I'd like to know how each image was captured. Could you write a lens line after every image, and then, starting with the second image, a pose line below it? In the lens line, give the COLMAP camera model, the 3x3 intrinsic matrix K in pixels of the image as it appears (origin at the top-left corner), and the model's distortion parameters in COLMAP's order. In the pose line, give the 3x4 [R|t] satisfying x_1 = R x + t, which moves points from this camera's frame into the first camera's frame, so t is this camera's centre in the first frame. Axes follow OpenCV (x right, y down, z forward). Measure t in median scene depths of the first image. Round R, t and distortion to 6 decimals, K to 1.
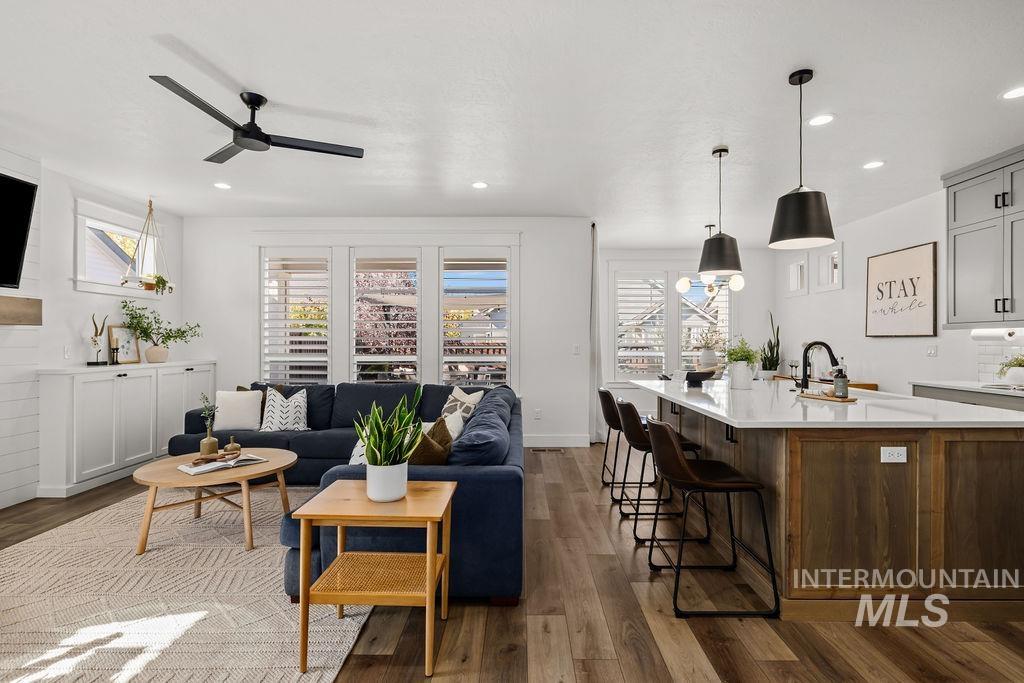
lens RADIAL K [[478.3, 0, 511.2], [0, 478.3, 347.9], [0, 0, 1]] dist [-0.023038, -0.000358]
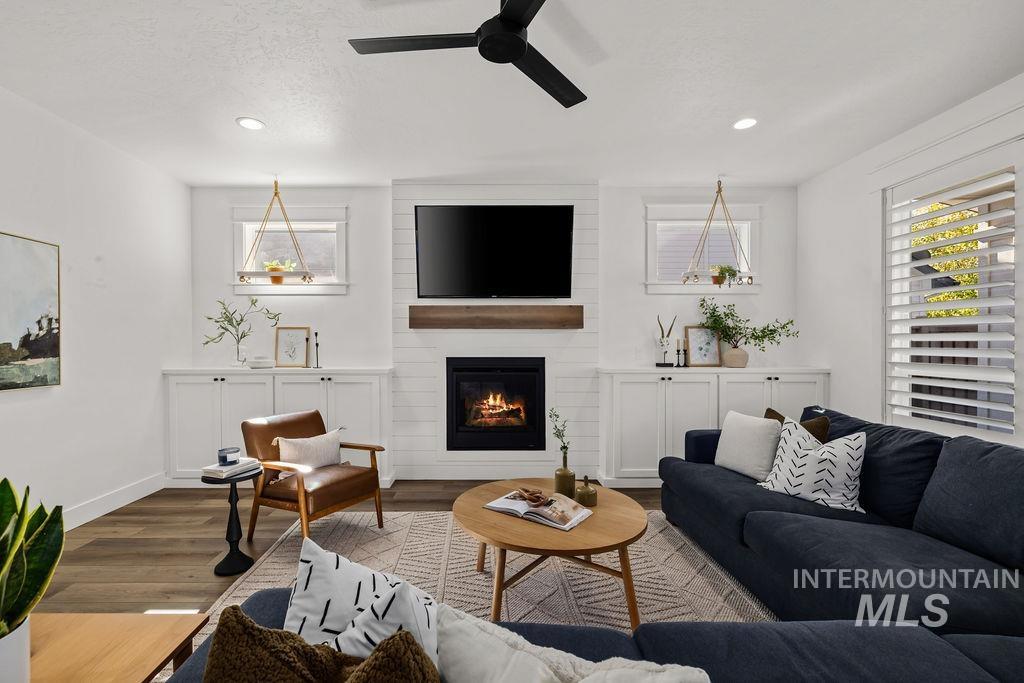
lens RADIAL K [[452.3, 0, 511.3], [0, 452.3, 345.8], [0, 0, 1]] dist [0.003645, 0.000626]
pose [[0.040597, 0.007080, -0.999151, 0.125678], [-0.011947, 0.999907, 0.006600, -0.020649], [0.999104, 0.011669, 0.040678, 1.331434]]
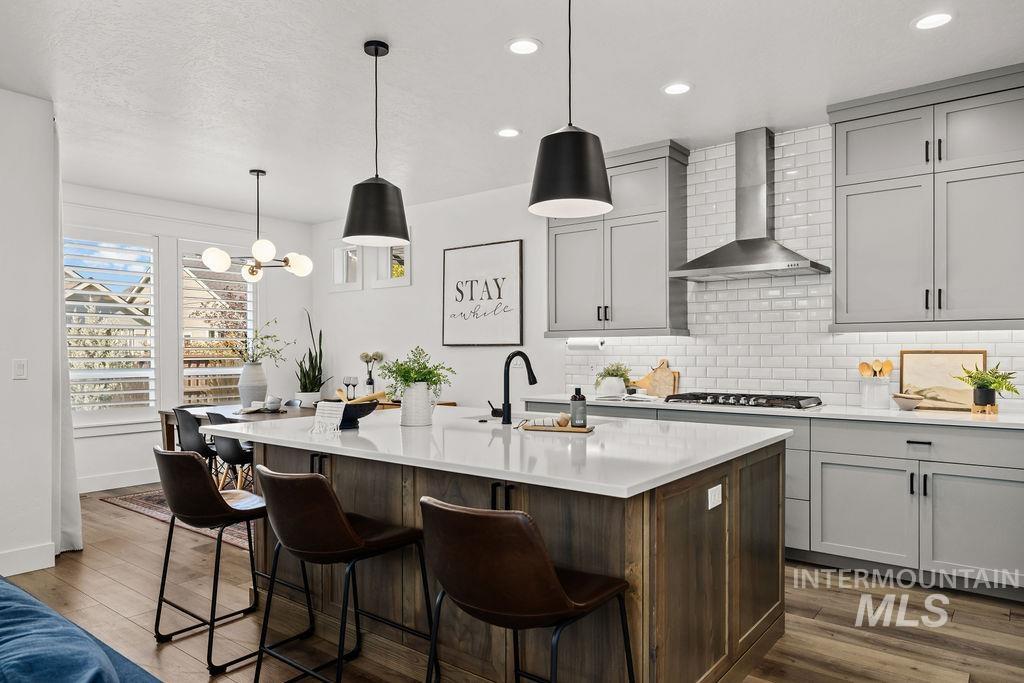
lens RADIAL K [[659.2, 0, 507.3], [0, 659.2, 351.3], [0, 0, 1]] dist [-0.002239, -0.000140]
pose [[0.602233, -0.000463, 0.798320, -0.102100], [0.011518, 0.999901, -0.008109, -0.003347], [-0.798237, 0.014079, 0.602179, 0.237771]]
